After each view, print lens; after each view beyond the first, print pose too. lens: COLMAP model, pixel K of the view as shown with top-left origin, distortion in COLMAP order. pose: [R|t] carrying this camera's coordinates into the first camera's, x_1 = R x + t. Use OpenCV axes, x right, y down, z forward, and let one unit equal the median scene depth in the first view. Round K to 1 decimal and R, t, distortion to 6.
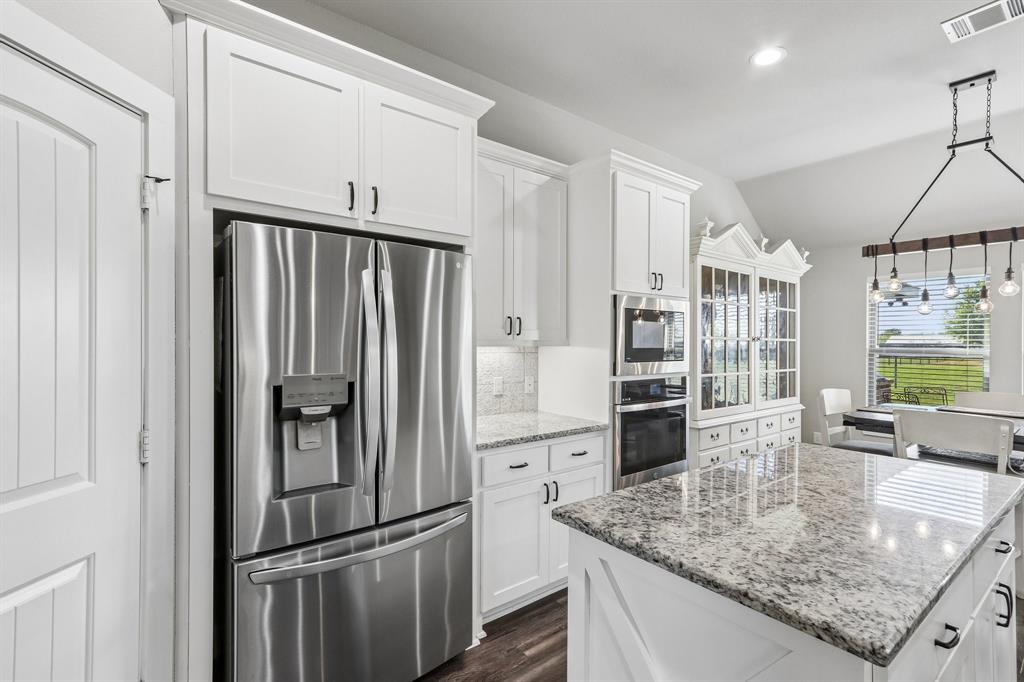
lens RADIAL K [[466.4, 0, 503.6], [0, 466.4, 346.2], [0, 0, 1]] dist [-0.000455, 0.000212]
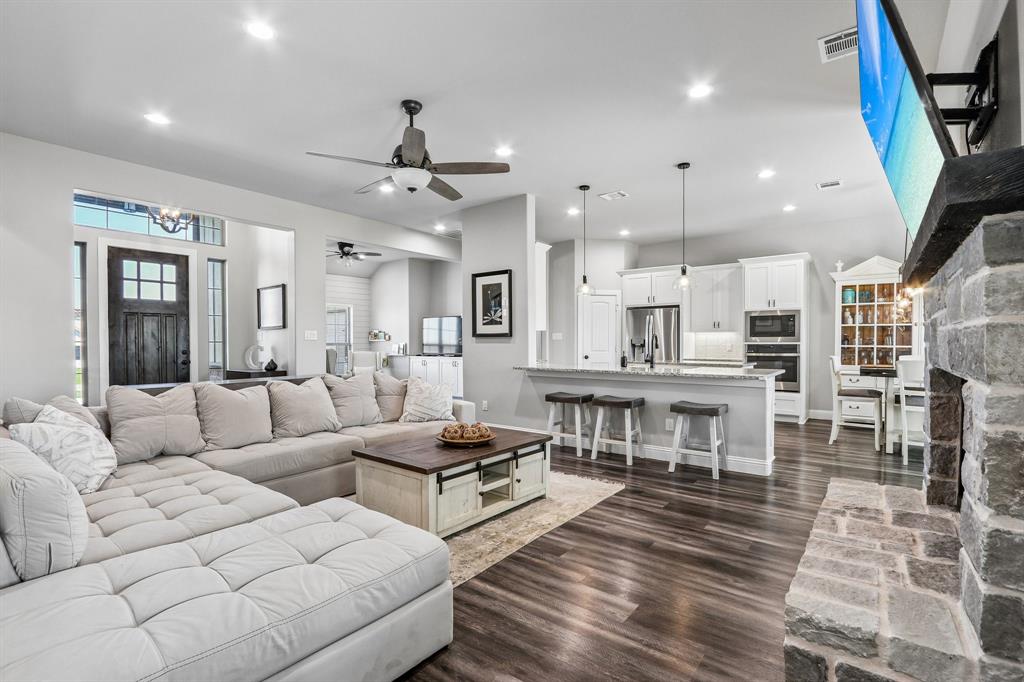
lens RADIAL K [[475.3, 0, 509.8], [0, 475.3, 349.5], [0, 0, 1]] dist [-0.016054, 0.003233]
pose [[0.244227, 0.009152, -0.969675, 2.255234], [-0.001633, 0.999958, 0.009026, 0.074510], [0.969717, -0.000621, 0.244232, -0.858720]]
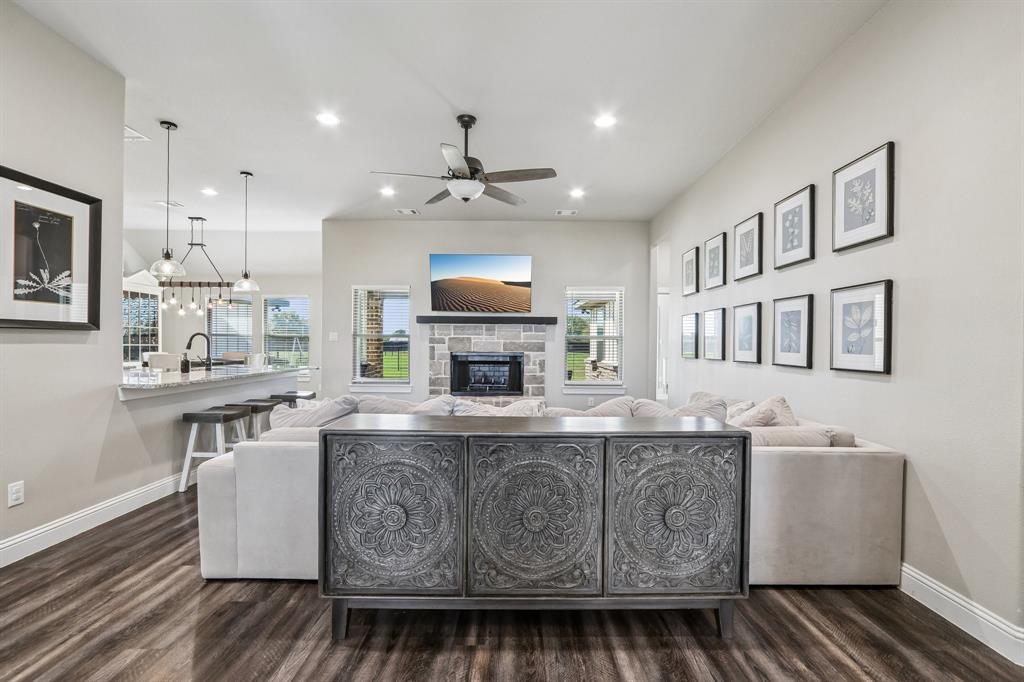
lens RADIAL K [[475.3, 0, 519.2], [0, 475.3, 344.4], [0, 0, 1]] dist [-0.016054, 0.003233]
pose [[0.604906, -0.002169, 0.796294, 0.069970], [-0.000843, 0.999994, 0.003365, 0.064140], [-0.796296, -0.002706, 0.604901, -1.699857]]
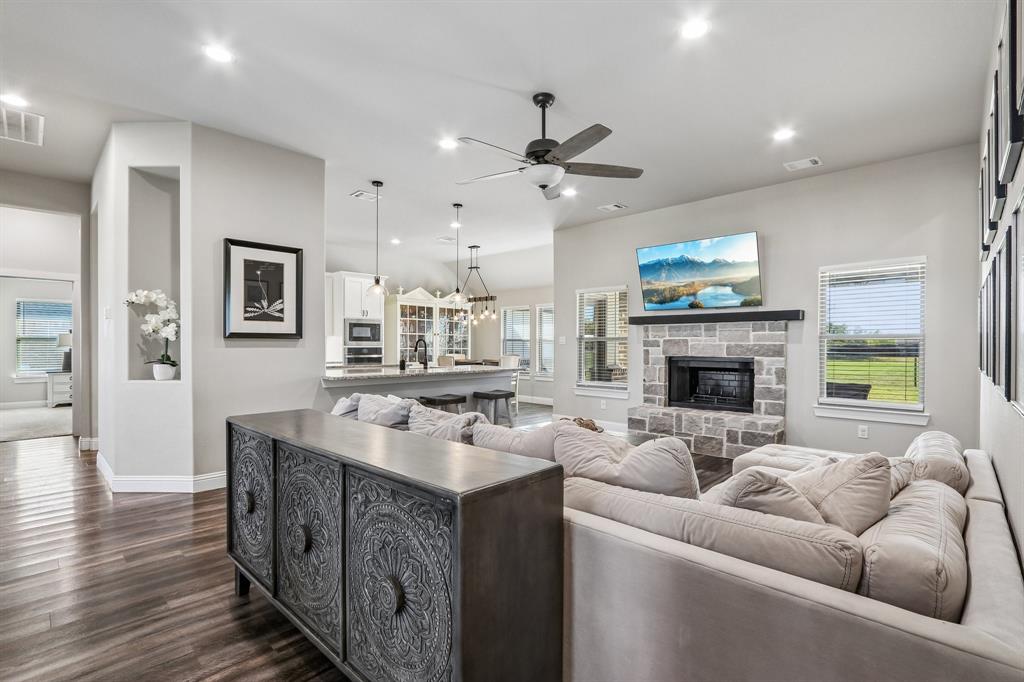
lens RADIAL K [[475.3, 0, 516.7], [0, 475.3, 346.1], [0, 0, 1]] dist [-0.016054, 0.003233]
pose [[0.987504, -0.003413, 0.157560, 0.757098], [0.003654, 0.999993, -0.001241, 0.066148], [-0.157555, 0.001801, 0.987509, -1.943132]]
